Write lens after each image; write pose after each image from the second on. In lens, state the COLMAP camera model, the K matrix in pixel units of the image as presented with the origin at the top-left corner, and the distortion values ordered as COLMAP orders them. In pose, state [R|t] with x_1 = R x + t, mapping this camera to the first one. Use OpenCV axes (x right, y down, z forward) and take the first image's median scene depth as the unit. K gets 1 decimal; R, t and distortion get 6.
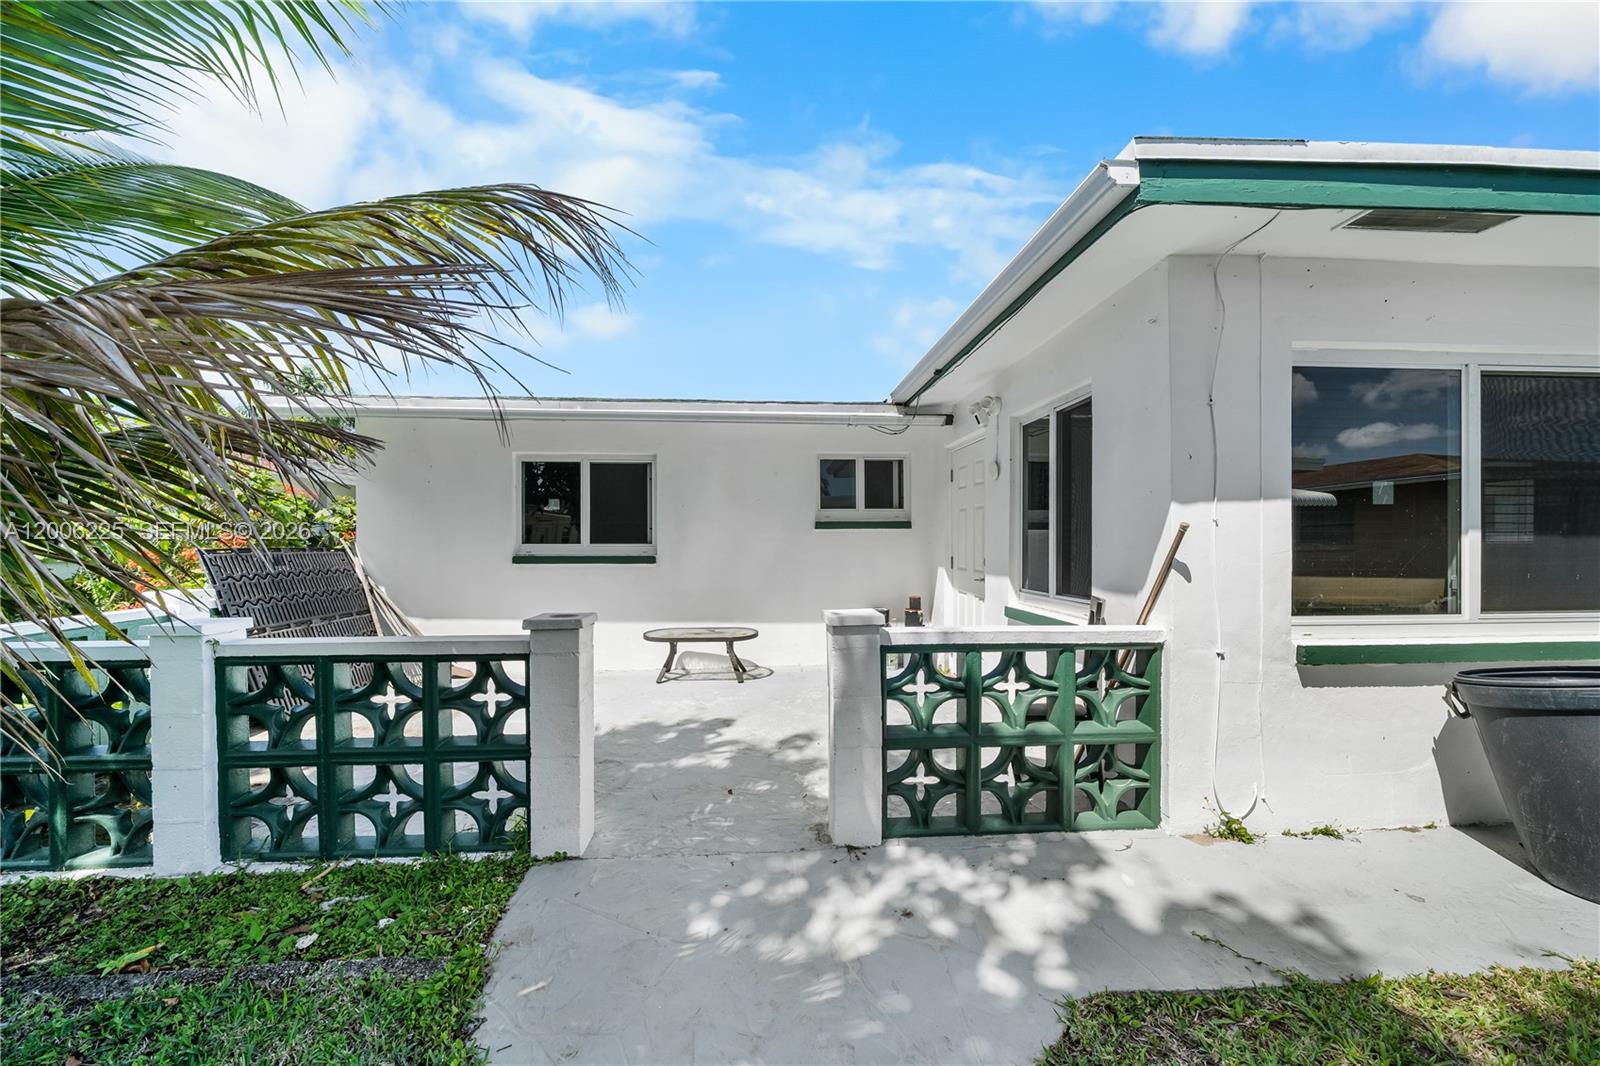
lens RADIAL K [[571.6, 0, 798.0], [0, 571.6, 541.9], [0, 0, 1]] dist [-0.000505, -0.000038]
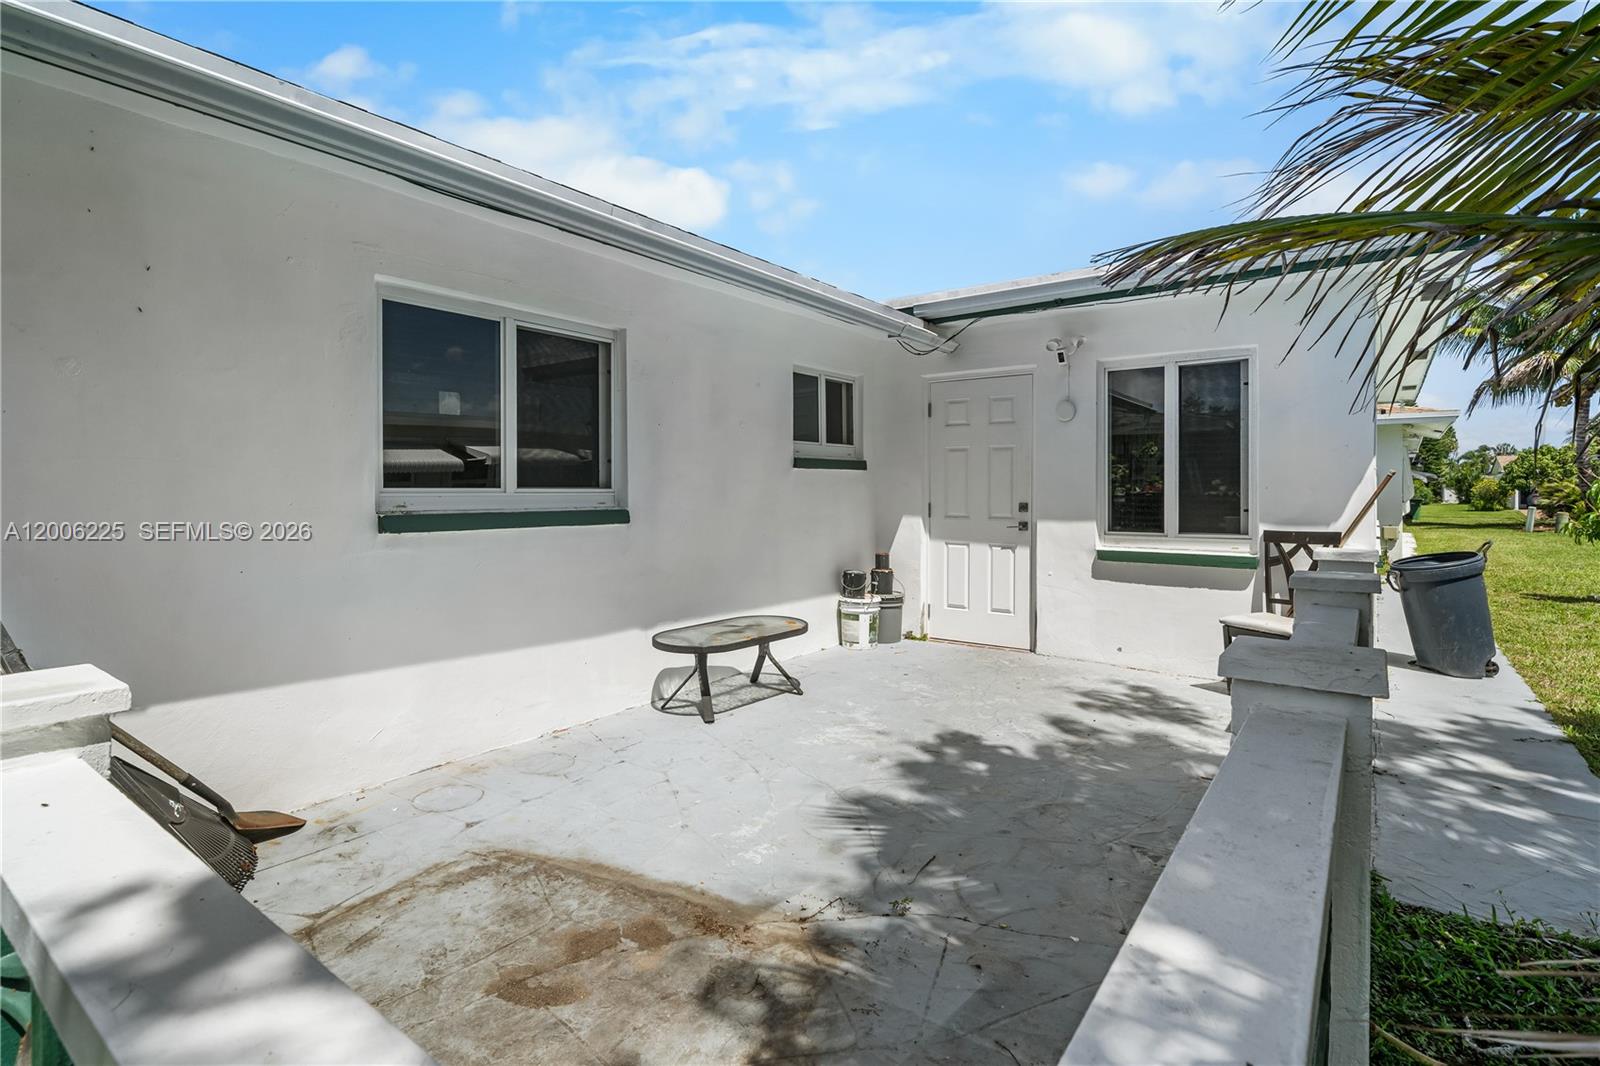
lens RADIAL K [[777.5, 0, 798.8], [0, 777.5, 489.4], [0, 0, 1]] dist [-0.001437, -0.000266]
pose [[0.651860, -0.000455, 0.758339, -0.719145], [0.000652, 1.000000, 0.000039, 0.004629], [-0.758339, 0.000469, 0.651860, 0.372800]]
